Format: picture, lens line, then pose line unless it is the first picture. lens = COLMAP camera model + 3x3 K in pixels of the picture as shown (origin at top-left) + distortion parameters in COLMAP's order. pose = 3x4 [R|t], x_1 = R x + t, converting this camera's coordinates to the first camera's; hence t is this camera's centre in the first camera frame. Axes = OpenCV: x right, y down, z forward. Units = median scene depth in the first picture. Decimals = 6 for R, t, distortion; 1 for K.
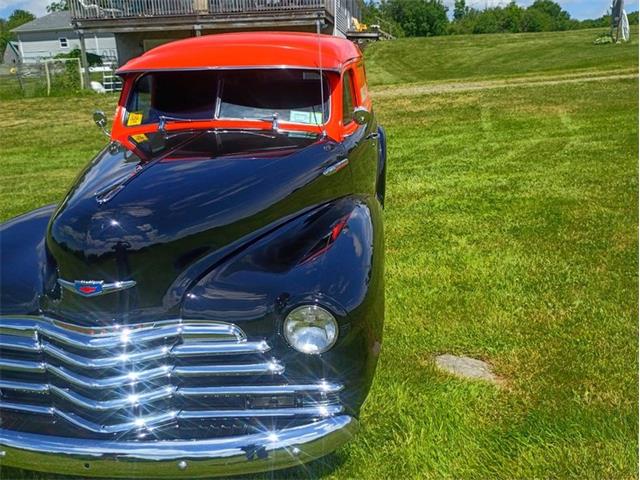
lens RADIAL K [[560.1, 0, 322.6], [0, 560.1, 236.9], [0, 0, 1]] dist [0.070339, -0.102672]
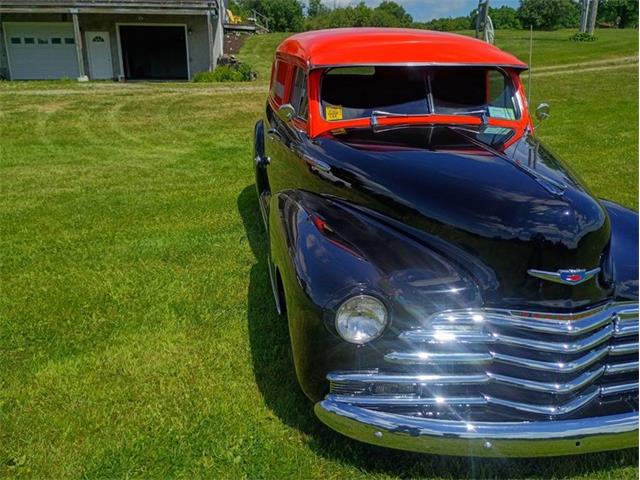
lens RADIAL K [[558.0, 0, 307.1], [0, 558.0, 239.6], [0, 0, 1]] dist [0.081052, -0.123078]
pose [[0.969102, -0.044166, 0.242675, -0.180697], [0.040321, 0.998970, 0.020789, -0.003121], [-0.243343, -0.010362, 0.969885, 0.016492]]
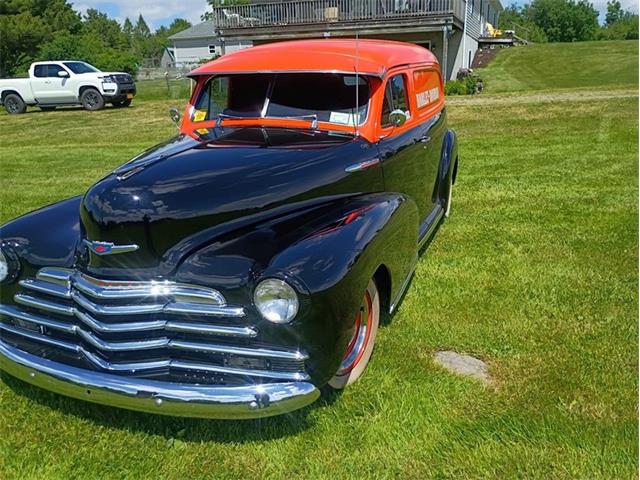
lens RADIAL K [[560.1, 0, 322.6], [0, 560.1, 236.9], [0, 0, 1]] dist [0.070339, -0.102672]
pose [[0.972906, 0.074978, -0.218706, 0.050261], [-0.077139, 0.997019, -0.001344, 0.004945], [0.217953, 0.018178, 0.975790, -0.014247]]
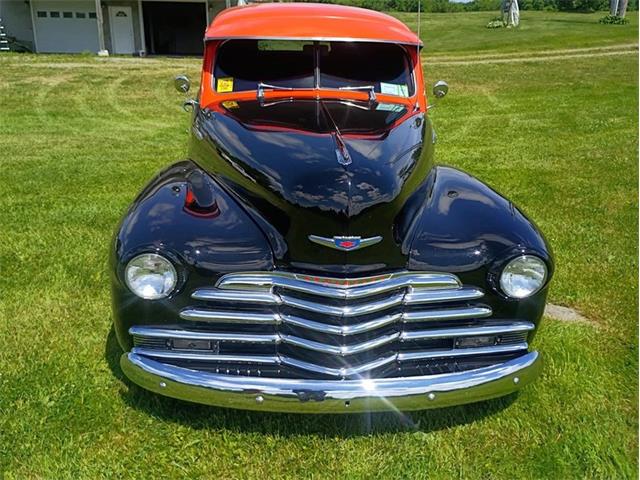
lens RADIAL K [[558.0, 0, 307.1], [0, 558.0, 239.6], [0, 0, 1]] dist [0.081052, -0.123078]
pose [[0.982610, -0.014415, 0.185120, -0.109204], [0.004781, 0.998615, 0.052386, 0.004133], [-0.185619, -0.050590, 0.981319, -0.007756]]
